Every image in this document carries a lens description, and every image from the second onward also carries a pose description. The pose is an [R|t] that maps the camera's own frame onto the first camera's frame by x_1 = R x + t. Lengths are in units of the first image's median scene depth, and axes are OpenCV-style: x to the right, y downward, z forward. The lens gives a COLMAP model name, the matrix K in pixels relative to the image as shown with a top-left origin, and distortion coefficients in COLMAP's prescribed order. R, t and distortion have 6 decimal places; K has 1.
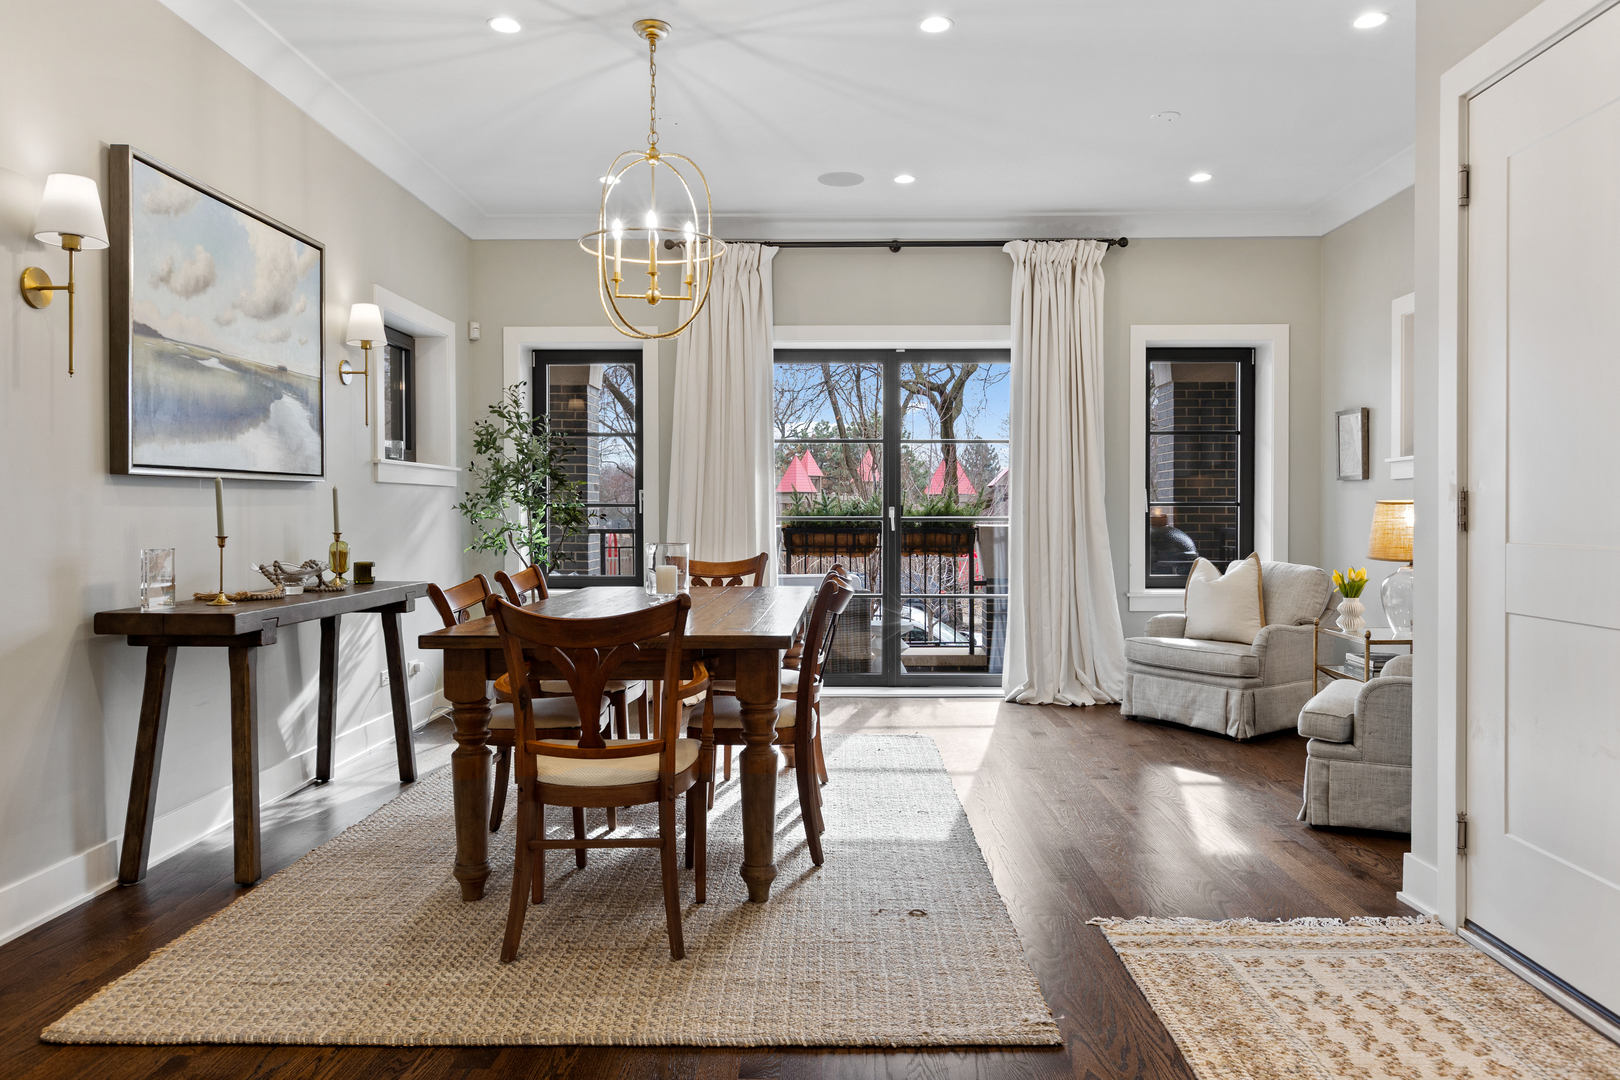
lens RADIAL K [[1109.4, 0, 819.9], [0, 1109.4, 532.5], [0, 0, 1]] dist [0.005558, -0.008128]
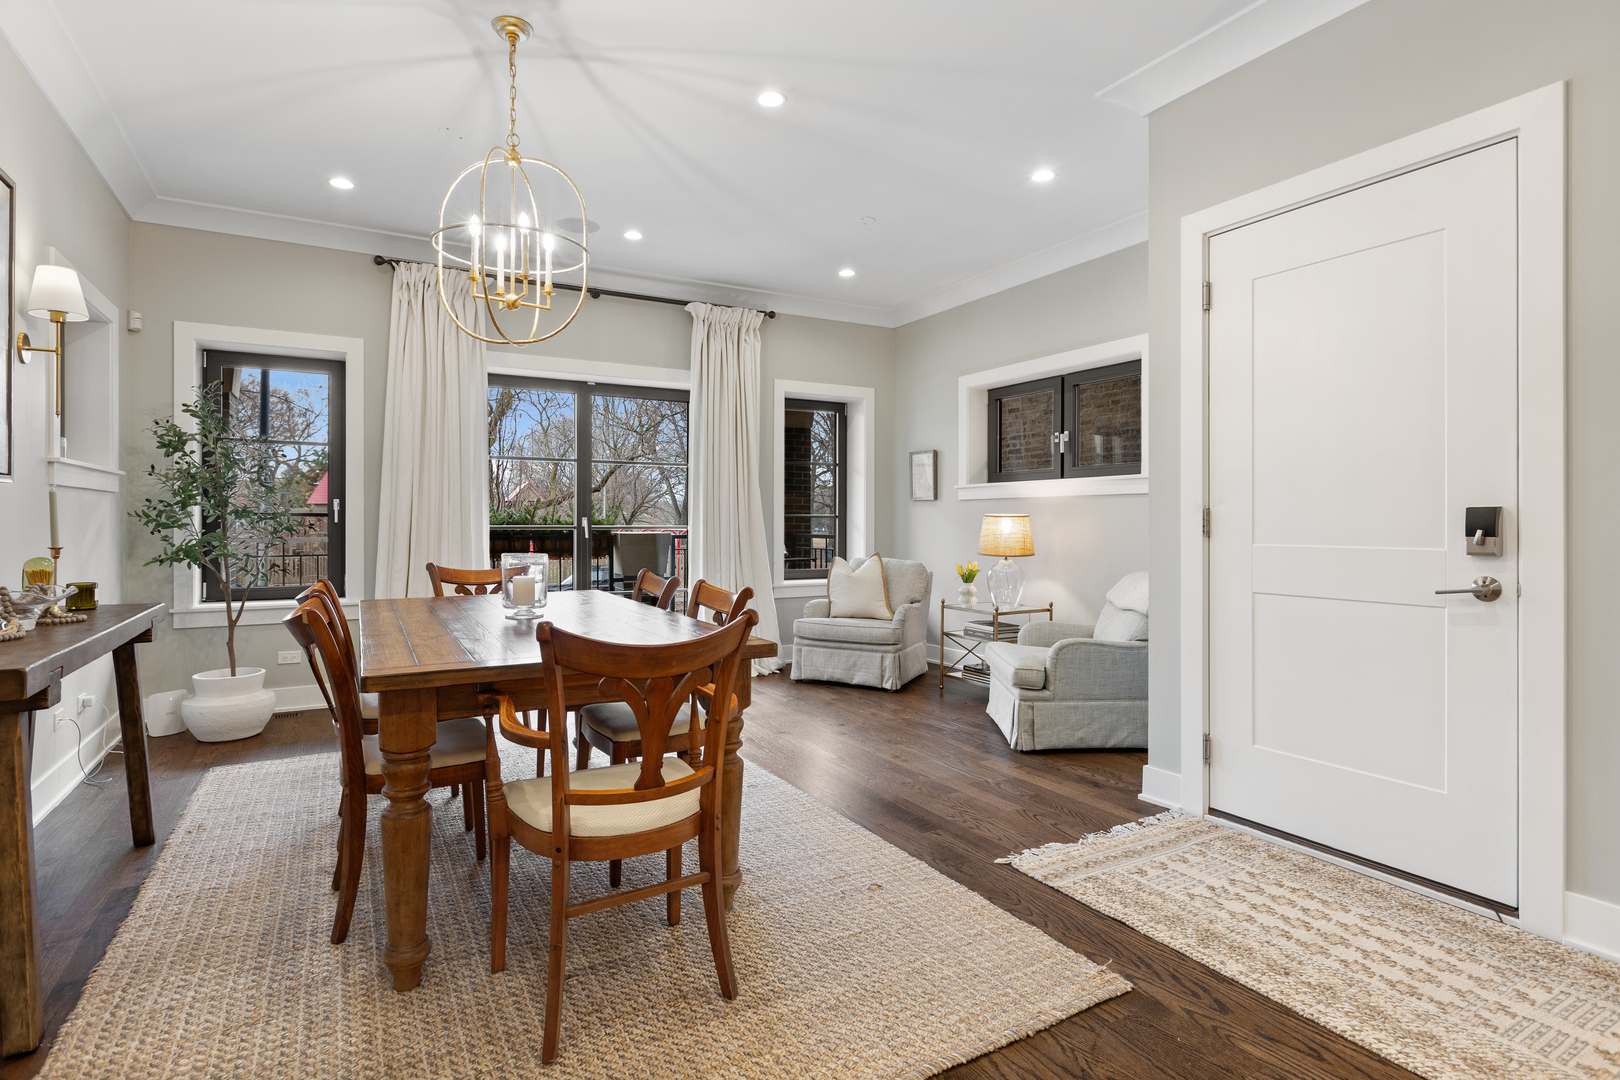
lens RADIAL K [[820.7, 0, 806.0], [0, 820.7, 524.7], [0, 0, 1]] dist [0.000426, -0.000843]
pose [[0.864895, -0.000181, 0.501953, -0.220071], [0.007431, 0.999895, -0.012443, -0.003898], [-0.501898, 0.014492, 0.864805, 0.189090]]
